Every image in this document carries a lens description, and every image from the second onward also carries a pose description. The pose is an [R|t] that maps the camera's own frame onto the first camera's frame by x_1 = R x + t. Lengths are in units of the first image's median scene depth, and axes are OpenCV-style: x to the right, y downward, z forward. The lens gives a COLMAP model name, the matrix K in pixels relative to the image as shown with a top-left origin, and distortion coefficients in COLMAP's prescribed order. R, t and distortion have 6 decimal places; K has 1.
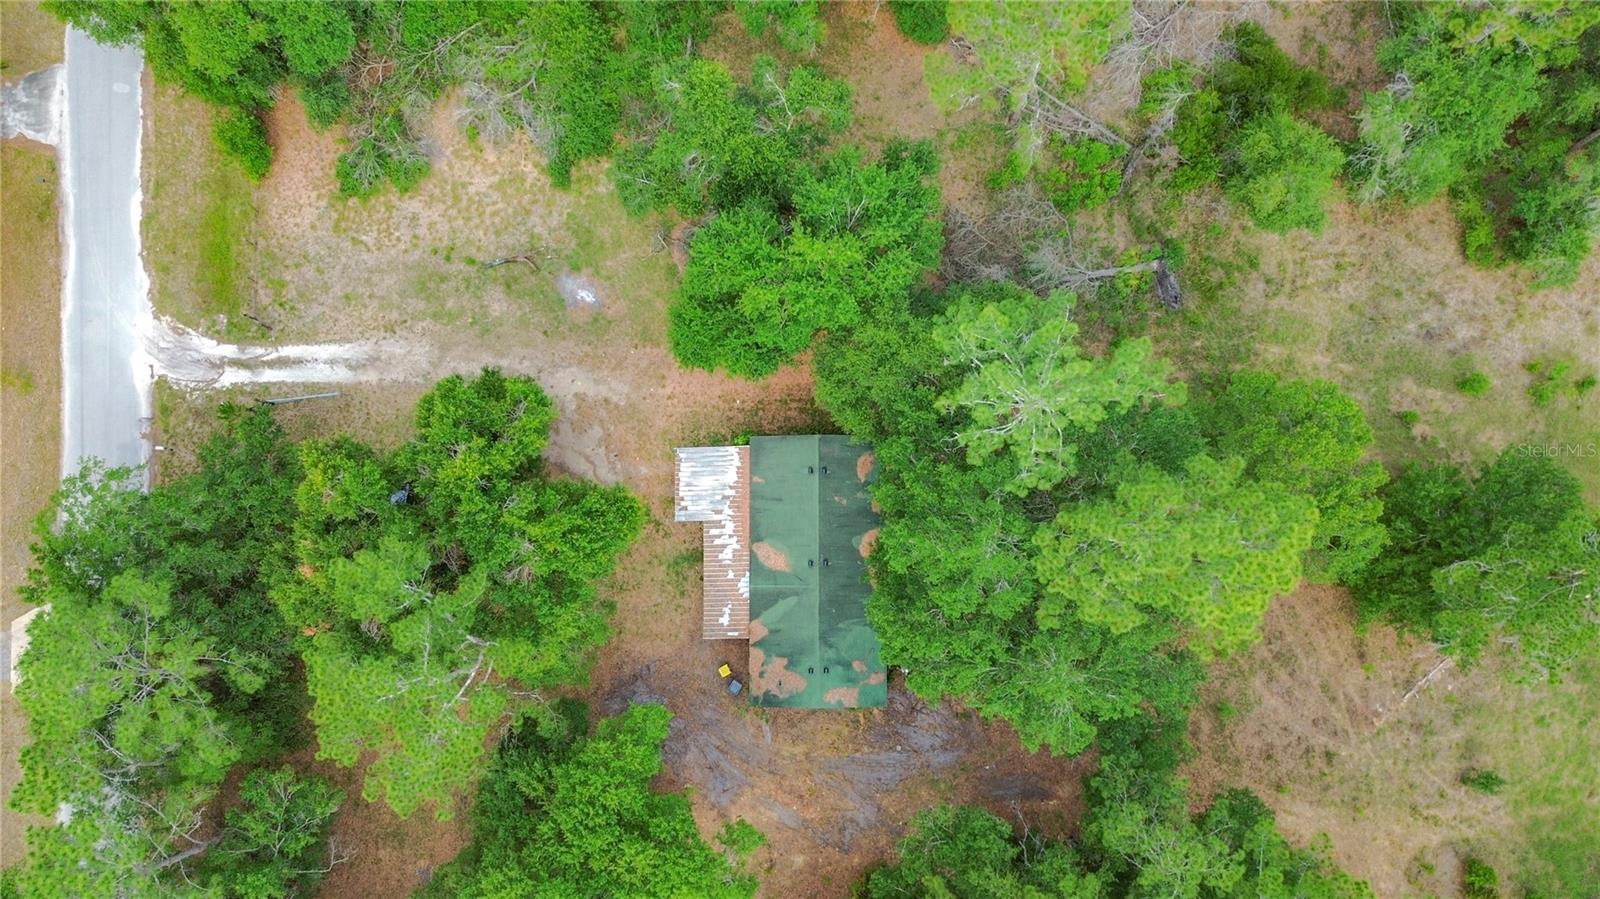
lens RADIAL K [[1478.9, 0, 761.9], [0, 1478.9, 444.8], [0, 0, 1]] dist [0.120131, -0.095094]
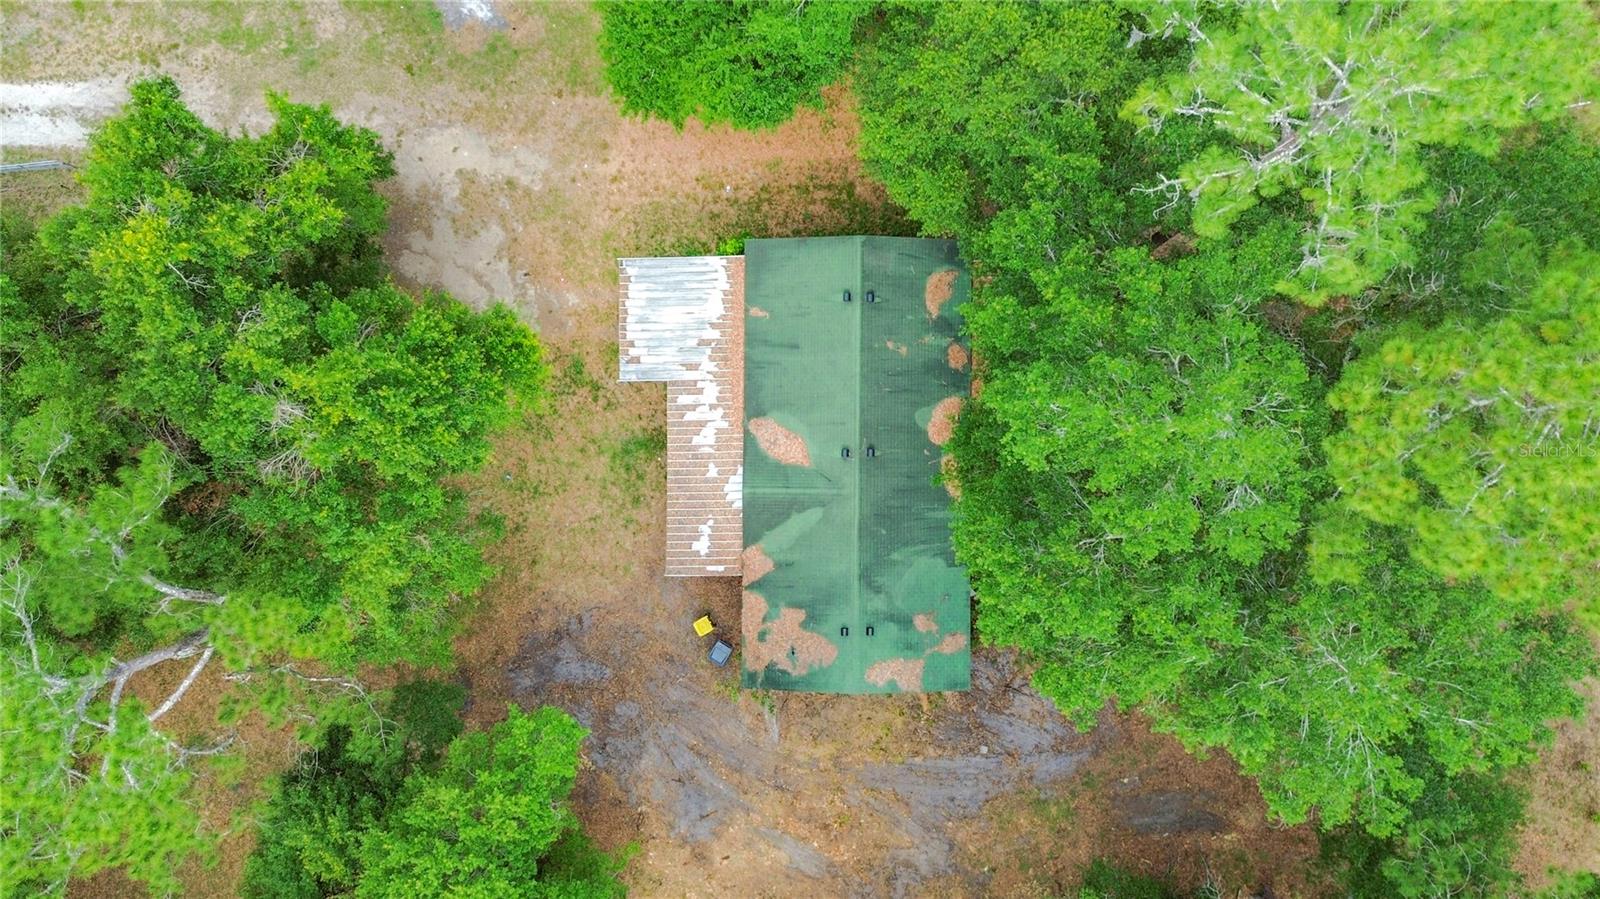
lens RADIAL K [[1478.9, 0, 796.0], [0, 1478.9, 454.3], [0, 0, 1]] dist [0.120131, -0.095094]
pose [[0.999953, 0.006925, 0.006722, 0.008750], [-0.007415, 0.997093, 0.075837, 0.035186], [-0.006177, -0.075884, 0.997098, 0.399814]]
